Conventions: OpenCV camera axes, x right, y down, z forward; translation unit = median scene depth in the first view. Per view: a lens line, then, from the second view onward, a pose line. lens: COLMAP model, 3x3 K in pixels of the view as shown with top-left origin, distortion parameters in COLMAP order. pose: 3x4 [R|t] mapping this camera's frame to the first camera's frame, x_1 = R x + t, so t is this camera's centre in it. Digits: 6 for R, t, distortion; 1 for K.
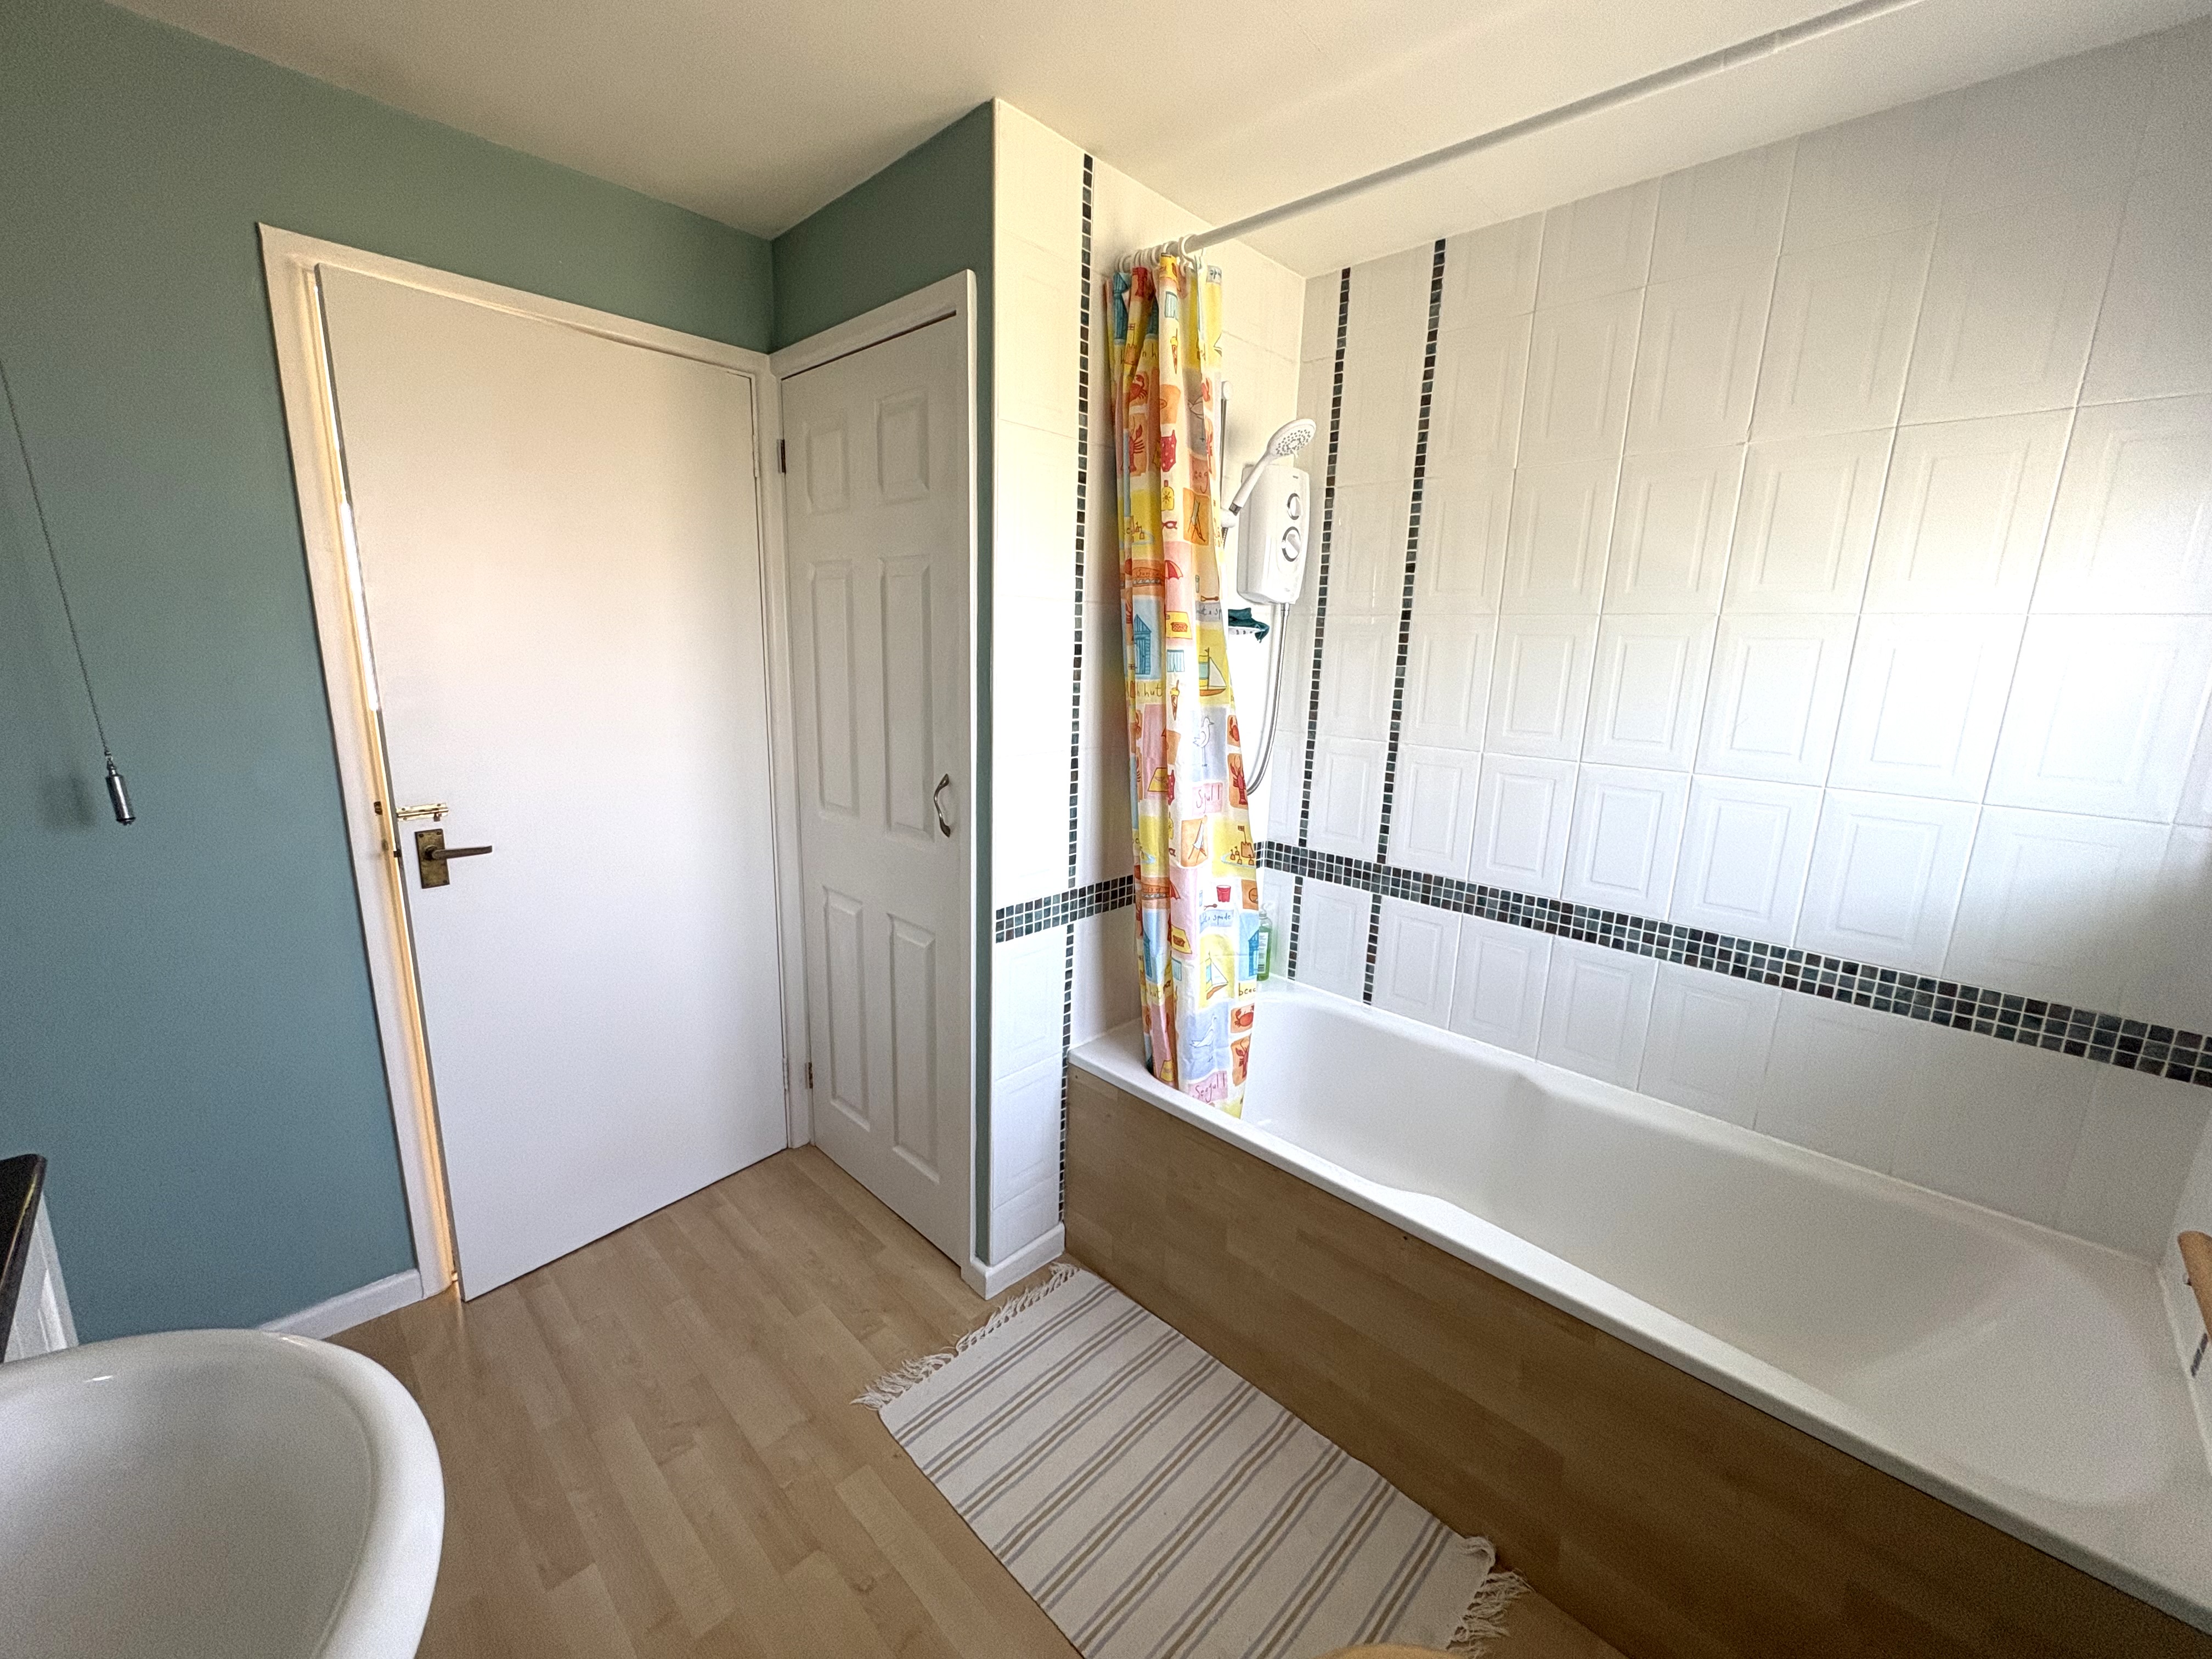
lens RADIAL K [[874.6, 0, 1100.1], [0, 874.6, 824.1], [0, 0, 1]] dist [-0.000009, -0.000166]
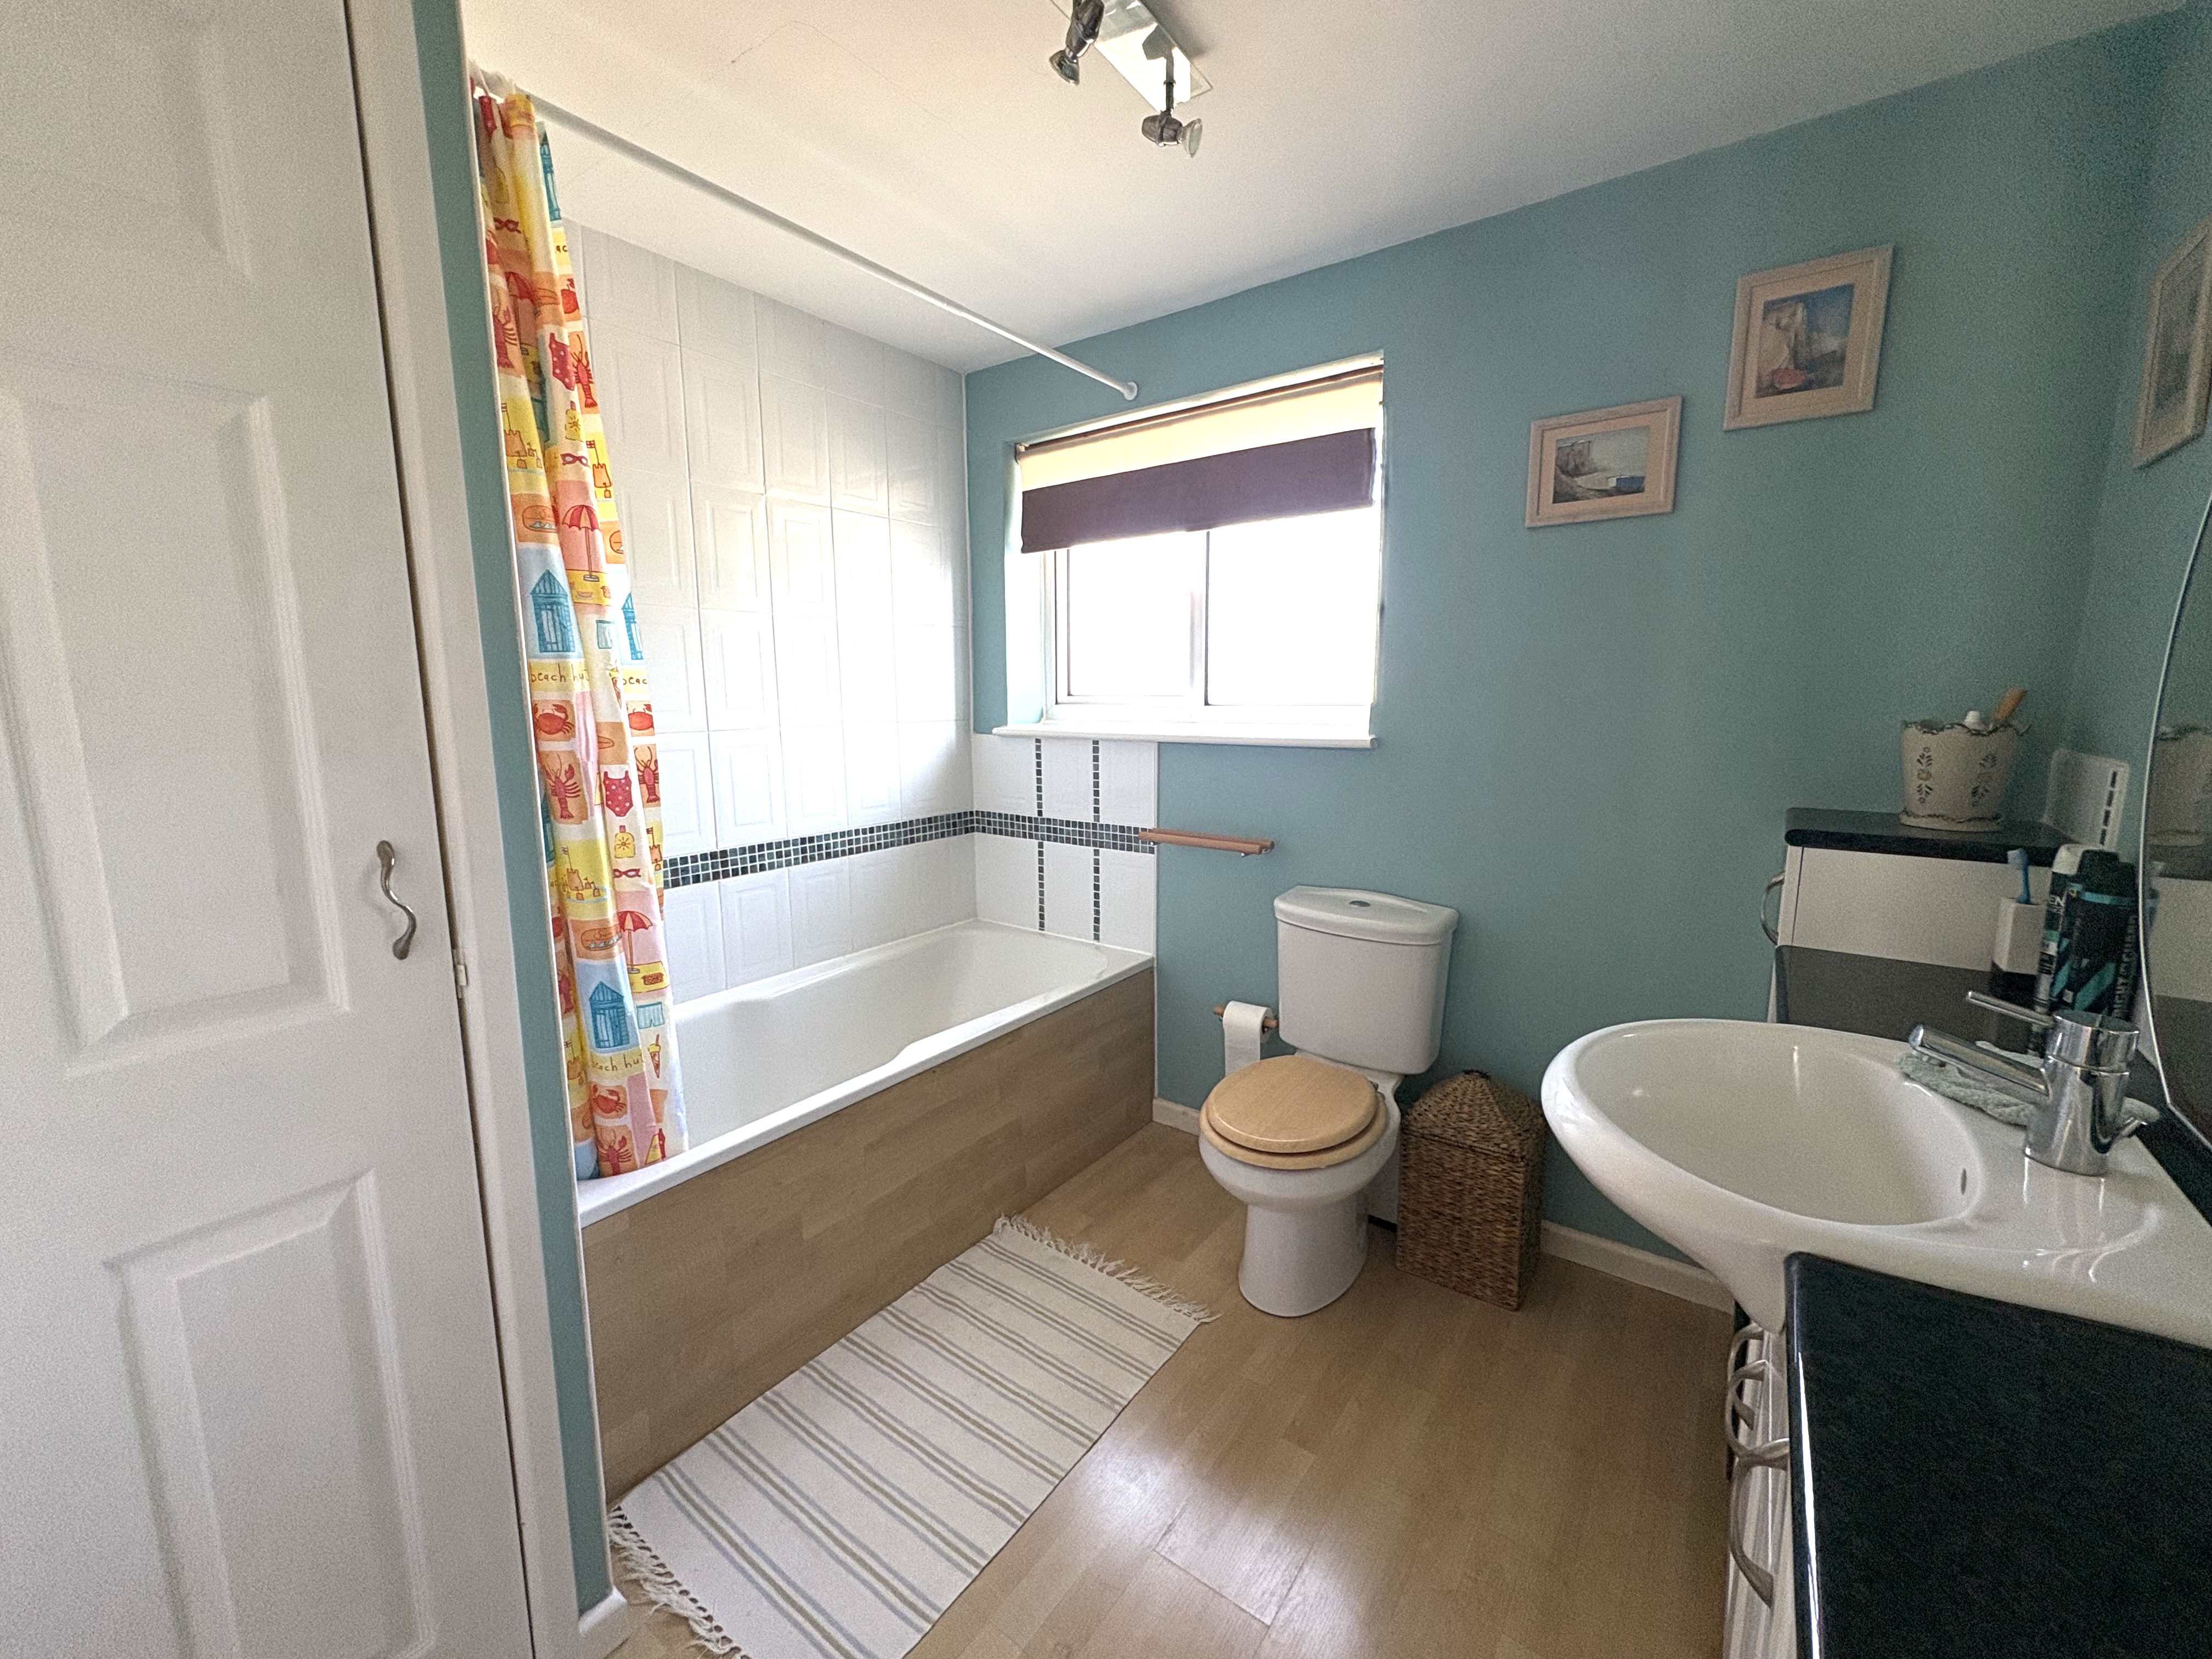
lens RADIAL K [[892.5, 0, 1106.0], [0, 892.5, 829.5], [0, 0, 1]] dist [-0.000143, 0.000108]
pose [[-0.142266, -0.180770, 0.973182, -0.793924], [0.203078, 0.956937, 0.207439, -0.091267], [-0.968772, 0.227143, -0.099429, 0.670809]]
